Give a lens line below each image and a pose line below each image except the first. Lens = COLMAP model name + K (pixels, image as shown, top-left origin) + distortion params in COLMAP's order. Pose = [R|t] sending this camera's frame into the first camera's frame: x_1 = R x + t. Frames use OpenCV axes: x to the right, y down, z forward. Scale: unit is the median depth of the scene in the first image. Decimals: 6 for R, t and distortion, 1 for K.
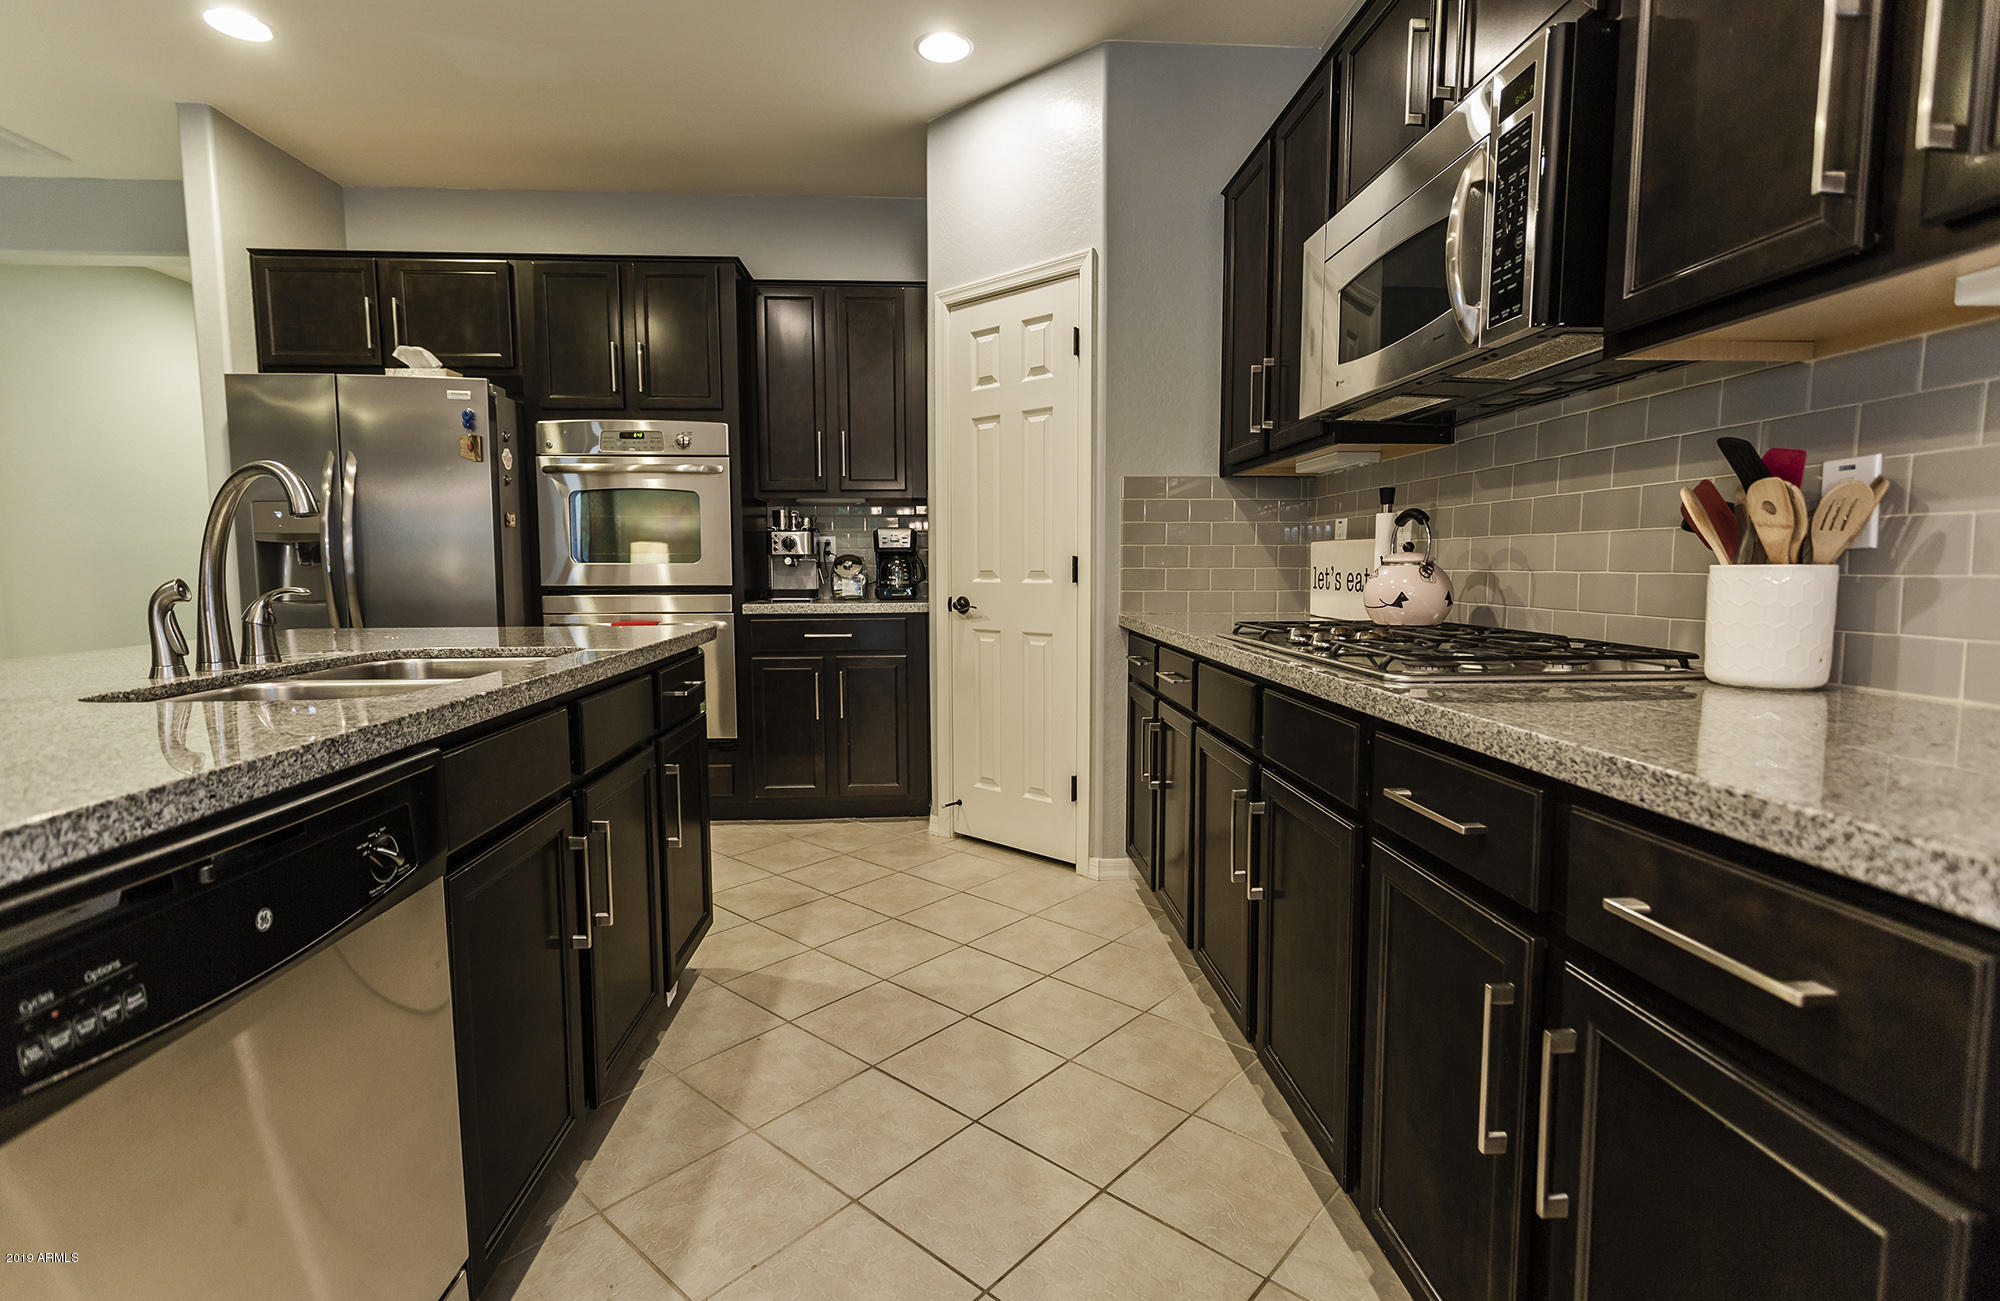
lens RADIAL K [[938.4, 0, 995.4], [0, 938.4, 645.8], [0, 0, 1]] dist [0.000573, 0.001700]
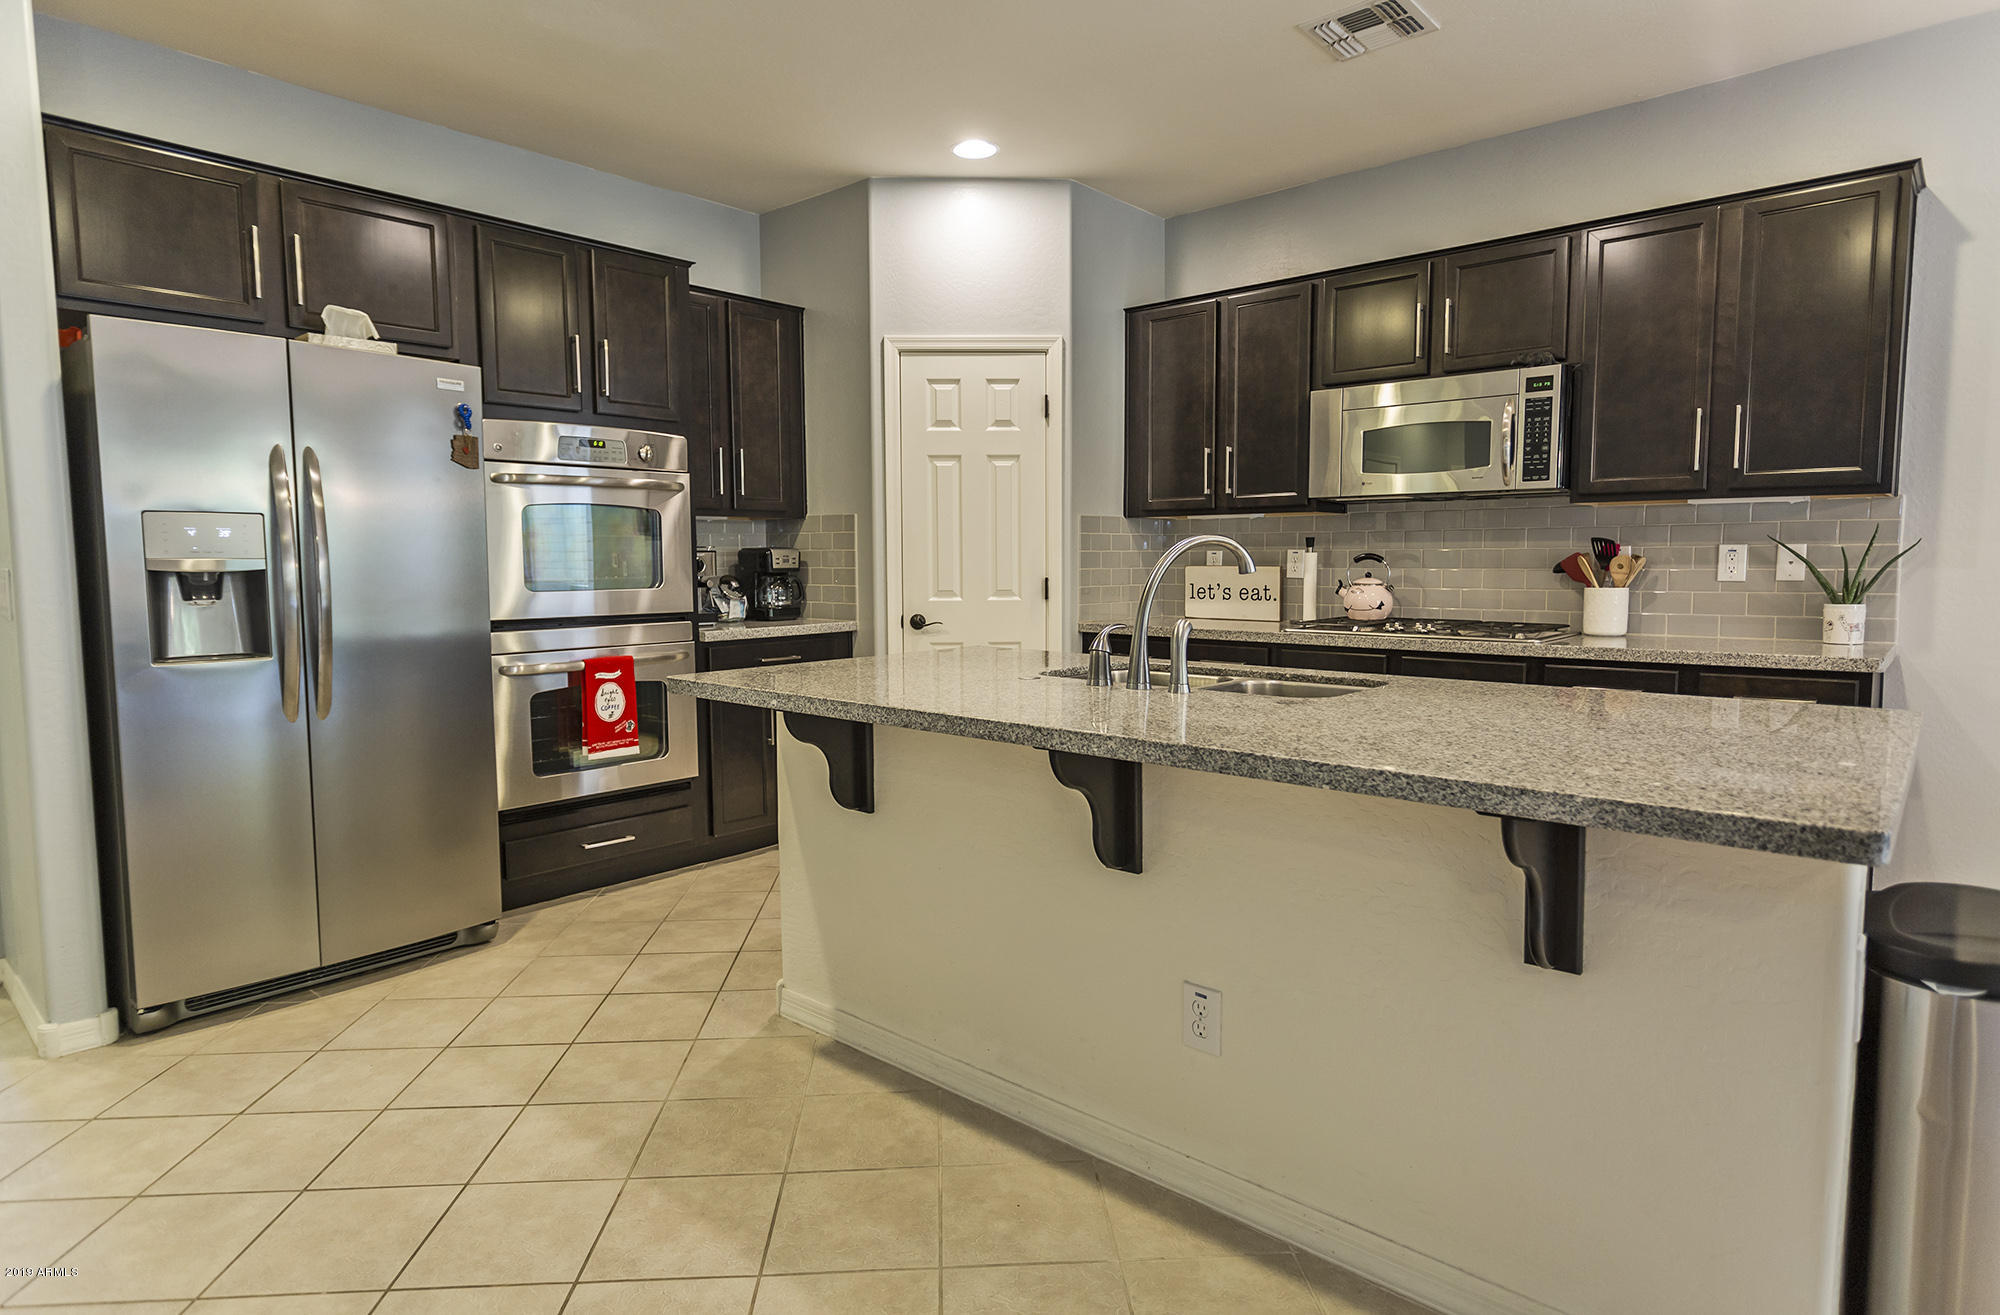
lens RADIAL K [[1085.3, 0, 1001.3], [0, 1085.3, 649.2], [0, 0, 1]] dist [0.005767, -0.000578]
pose [[0.706808, -0.060938, 0.704776, -0.923066], [0.064965, 0.997664, 0.021110, -0.033955], [-0.704416, 0.030865, 0.709116, 0.027543]]
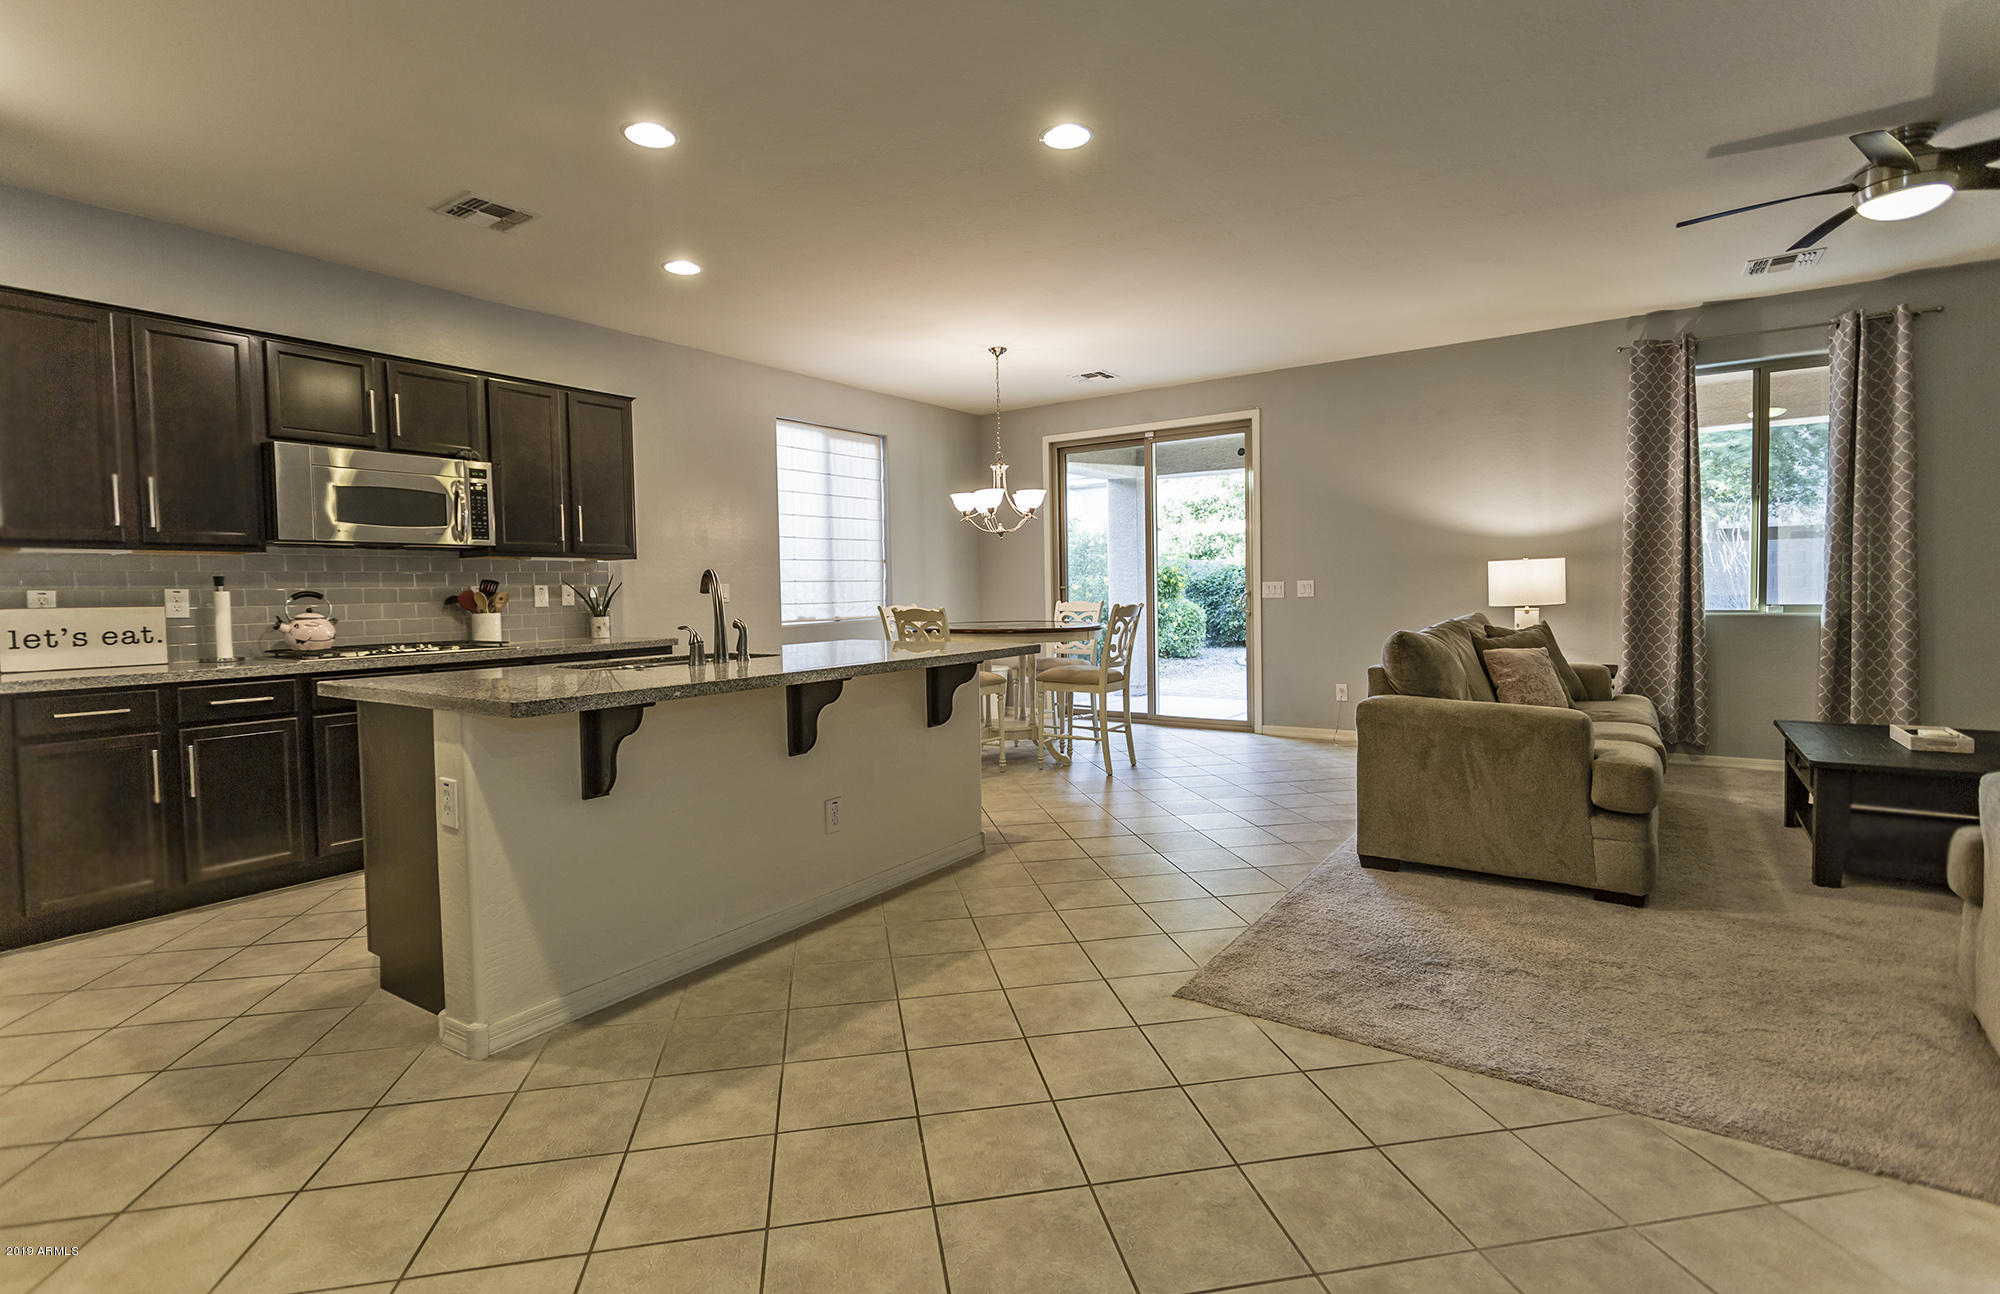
lens RADIAL K [[938.4, 0, 993.5], [0, 938.4, 621.2], [0, 0, 1]] dist [0.000573, 0.001700]
pose [[-0.784904, -0.003040, 0.619609, -1.195606], [0.076295, 0.991904, 0.101516, -0.107967], [-0.614902, 0.126953, -0.778318, 1.029360]]
